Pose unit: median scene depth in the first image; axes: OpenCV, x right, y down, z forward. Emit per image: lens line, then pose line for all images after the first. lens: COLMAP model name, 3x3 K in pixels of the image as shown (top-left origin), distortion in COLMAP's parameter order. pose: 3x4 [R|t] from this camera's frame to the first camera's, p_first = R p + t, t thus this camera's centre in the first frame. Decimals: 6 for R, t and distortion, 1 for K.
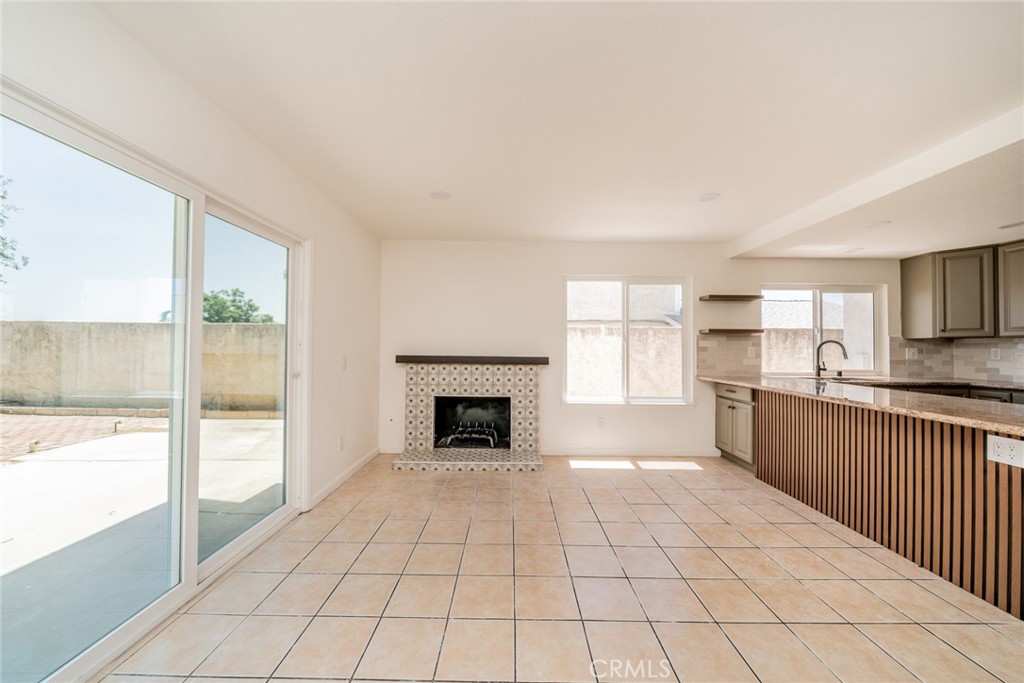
lens RADIAL K [[352.6, 0, 512.0], [0, 352.6, 341.5], [0, 0, 1]] dist [-0.000582, 0.000024]
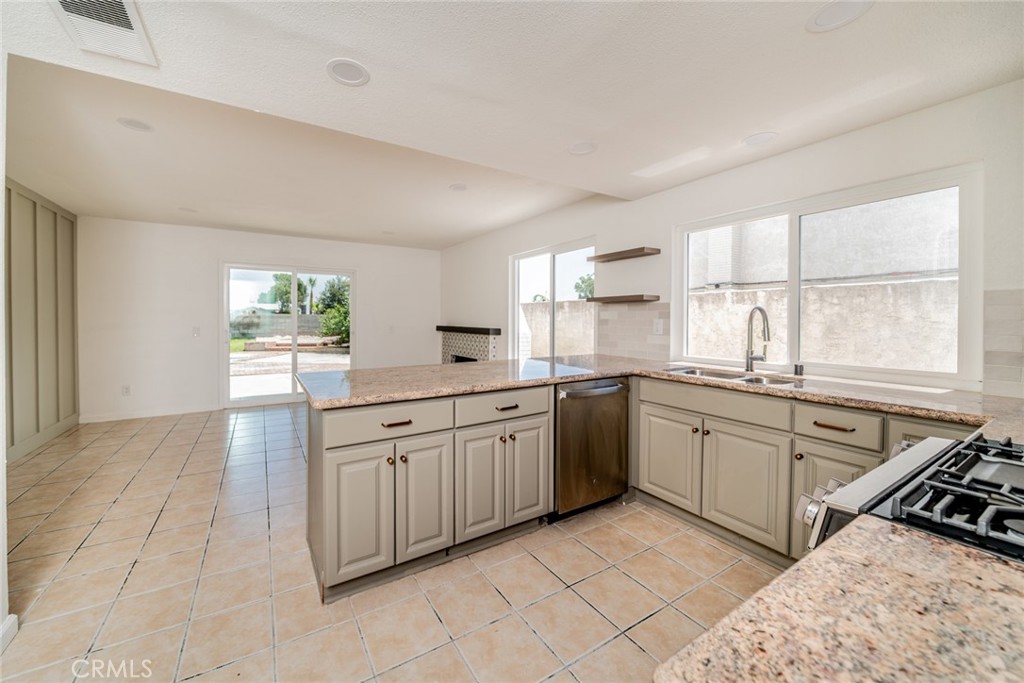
lens RADIAL K [[391.5, 0, 485.0], [0, 391.5, 317.9], [0, 0, 1]] dist [-0.000379, -0.000042]
pose [[0.503991, -0.007285, -0.863678, 1.204121], [0.014115, 0.999900, -0.000198, 0.008104], [0.863593, -0.012091, 0.504044, 0.304761]]
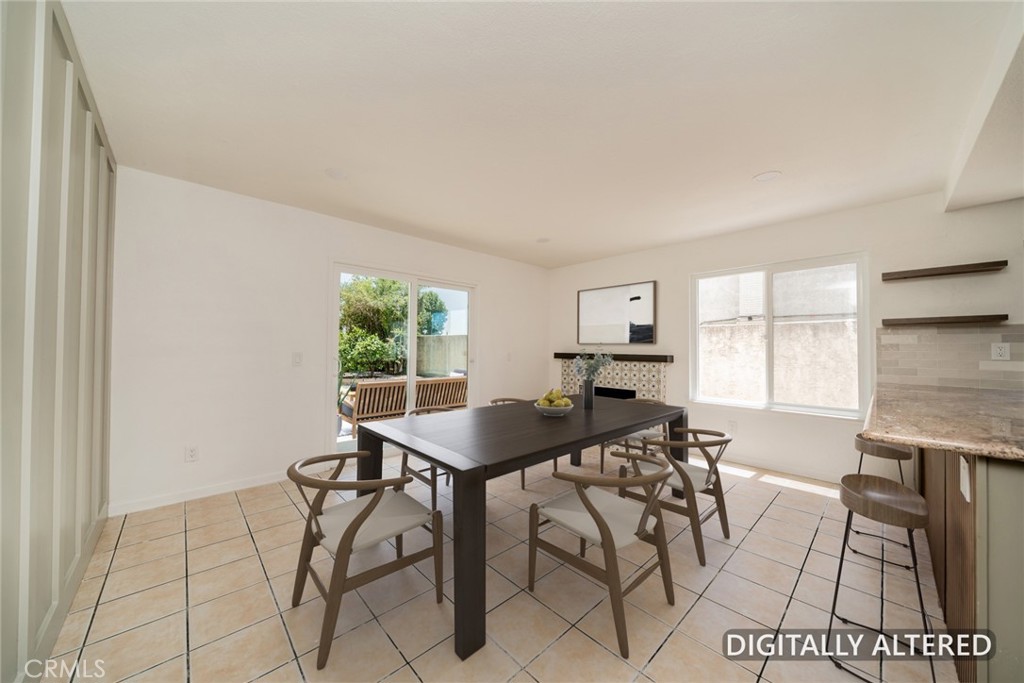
lens RADIAL K [[352.6, 0, 512.0], [0, 352.6, 341.5], [0, 0, 1]] dist [-0.000582, 0.000024]
pose [[0.688211, -0.017316, -0.725303, 0.531436], [0.007614, 0.999832, -0.016646, 0.016737], [0.725470, 0.005934, 0.688228, -0.063112]]
